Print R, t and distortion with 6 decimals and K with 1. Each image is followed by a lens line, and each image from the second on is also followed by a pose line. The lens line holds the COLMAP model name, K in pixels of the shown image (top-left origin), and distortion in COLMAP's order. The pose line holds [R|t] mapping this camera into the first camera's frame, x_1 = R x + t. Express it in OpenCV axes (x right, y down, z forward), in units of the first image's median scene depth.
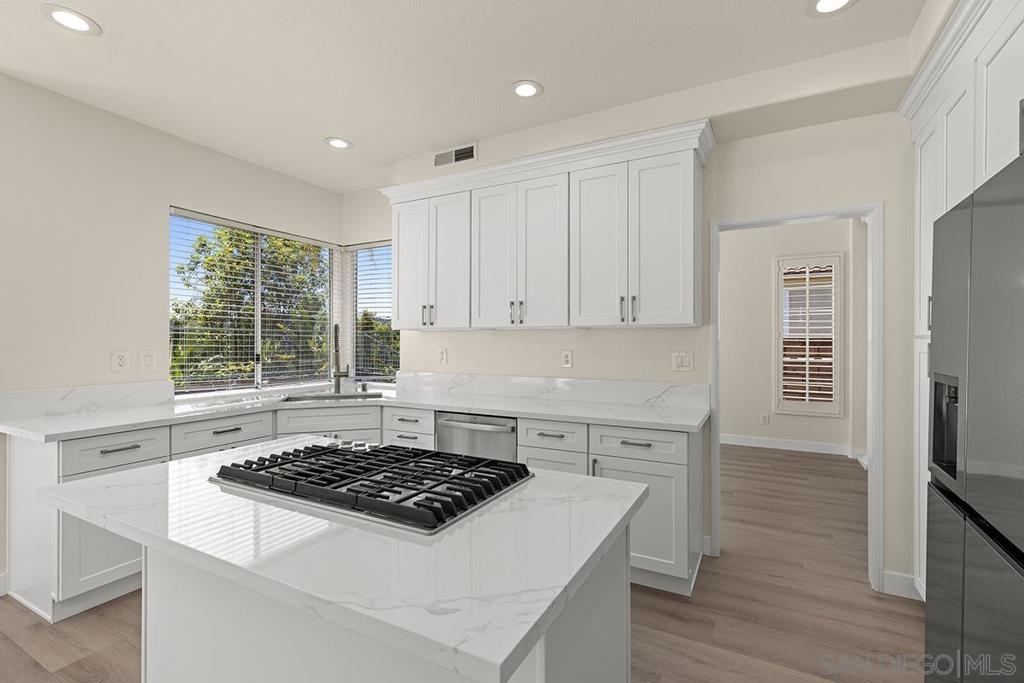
lens RADIAL K [[459.7, 0, 518.5], [0, 459.7, 340.9], [0, 0, 1]] dist [0.009295, -0.000917]
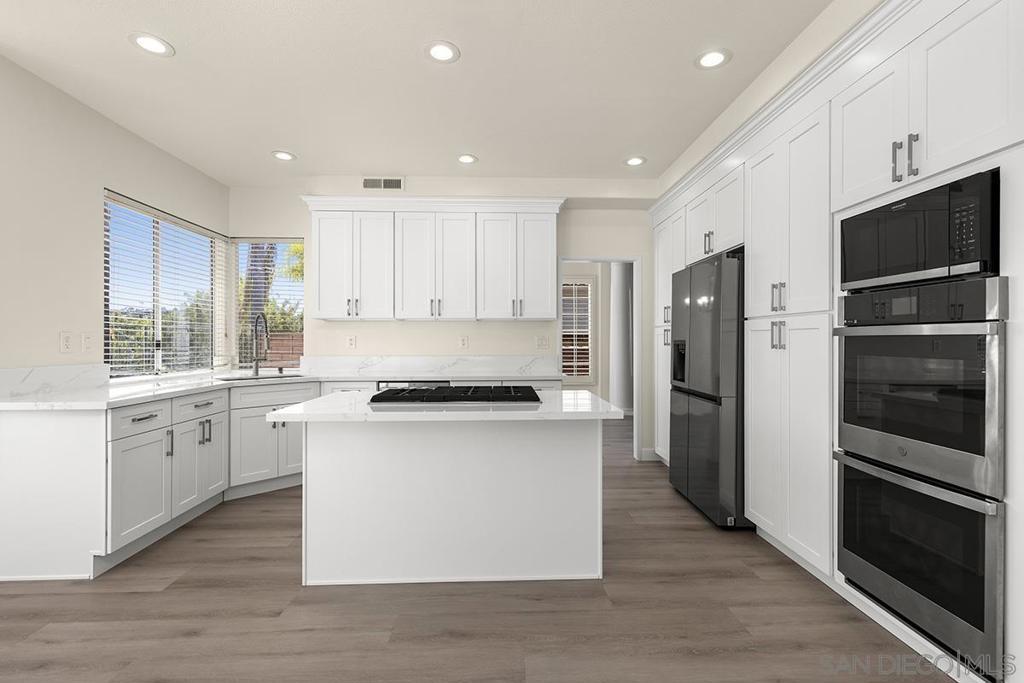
lens RADIAL K [[459.7, 0, 517.5], [0, 459.7, 342.2], [0, 0, 1]] dist [0.009295, -0.000917]
pose [[0.862060, -0.002297, 0.506800, -0.466838], [0.002366, 0.999997, 0.000508, 0.039378], [-0.506800, 0.000761, 0.862063, -0.289930]]
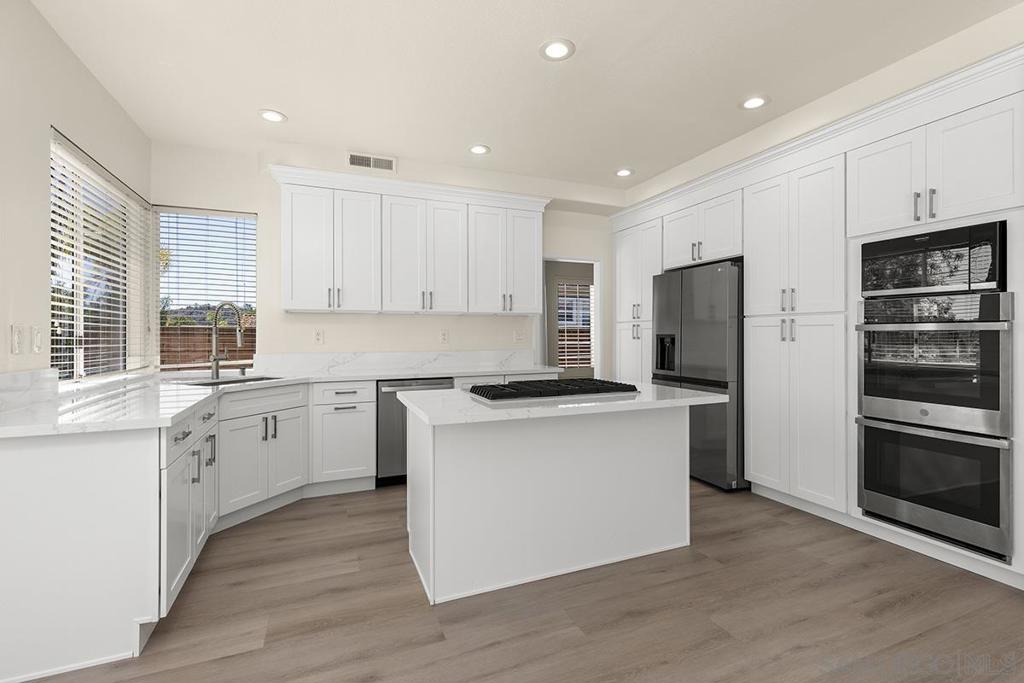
lens RADIAL K [[459.7, 0, 520.6], [0, 459.7, 335.3], [0, 0, 1]] dist [0.009295, -0.000917]
pose [[0.628039, -0.002821, 0.778177, -0.810912], [0.005670, 0.999983, -0.000951, 0.037796], [-0.778161, 0.005009, 0.628044, -0.016843]]
